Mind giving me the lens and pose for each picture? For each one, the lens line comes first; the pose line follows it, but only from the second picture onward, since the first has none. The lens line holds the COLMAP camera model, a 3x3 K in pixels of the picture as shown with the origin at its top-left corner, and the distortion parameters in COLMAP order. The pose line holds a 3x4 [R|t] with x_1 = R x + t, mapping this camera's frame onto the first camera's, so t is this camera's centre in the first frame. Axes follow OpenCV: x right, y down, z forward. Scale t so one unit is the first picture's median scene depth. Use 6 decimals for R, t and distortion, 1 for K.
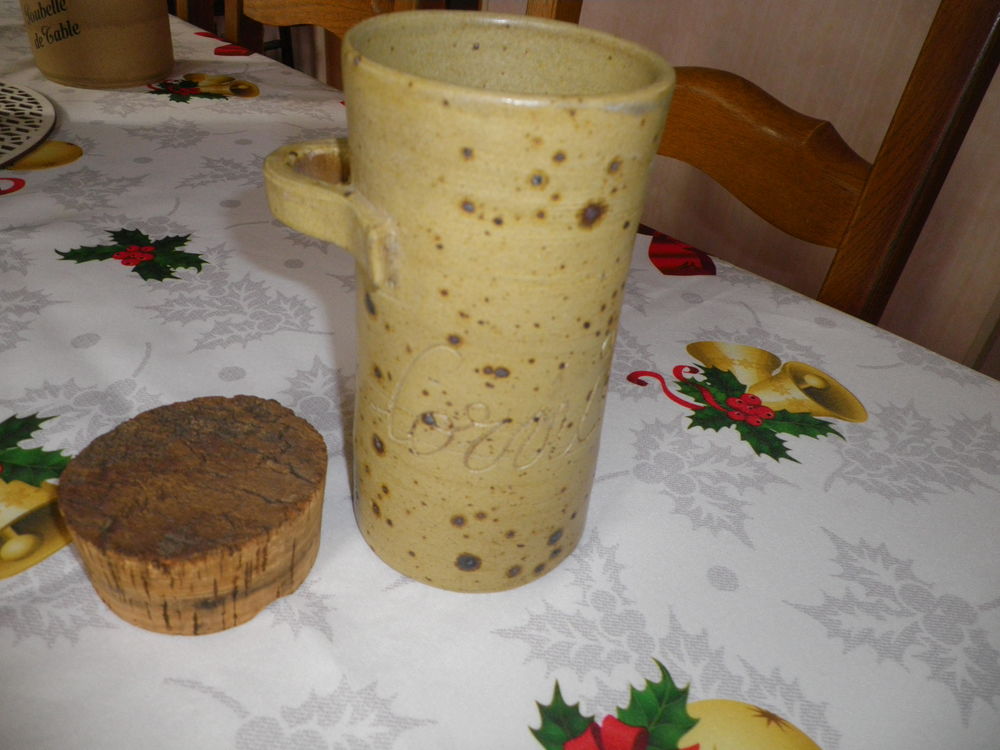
lens RADIAL K [[769.5, 0, 500.0], [0, 769.5, 375.0], [0, 0, 1]] dist [-0.008473, -0.008408]
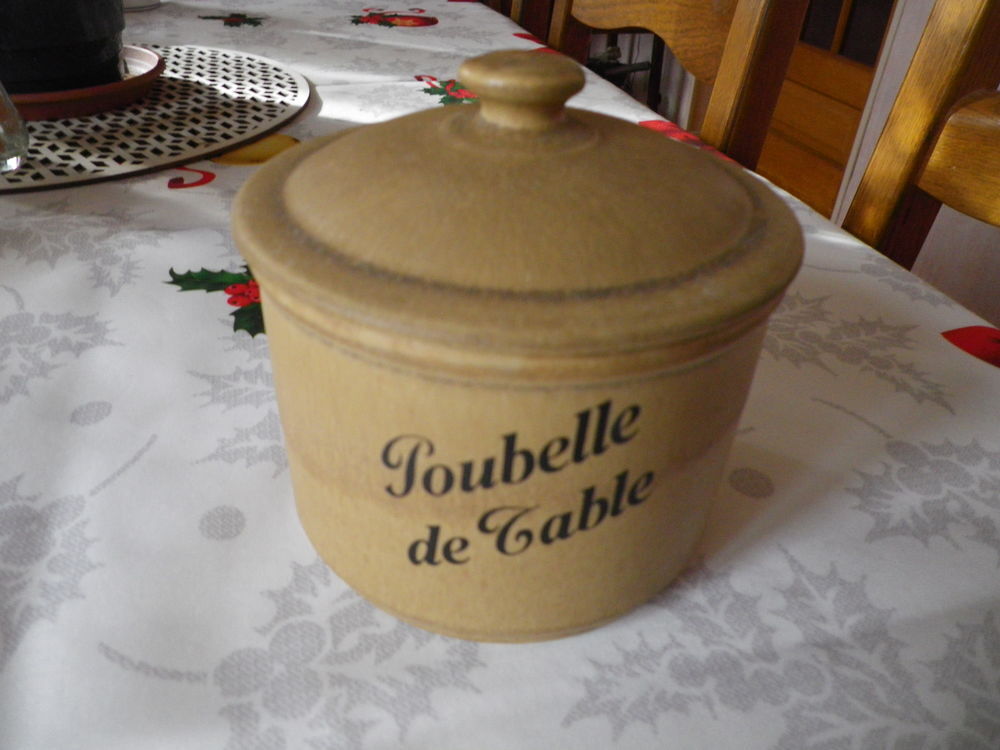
lens RADIAL K [[769.5, 0, 500.0], [0, 769.5, 375.0], [0, 0, 1]] dist [-0.008473, -0.008408]
pose [[0.890091, 0.214114, -0.402361, 0.047550], [-0.228572, 0.973448, 0.012373, -0.143602], [0.394327, 0.080955, 0.915398, 0.432531]]
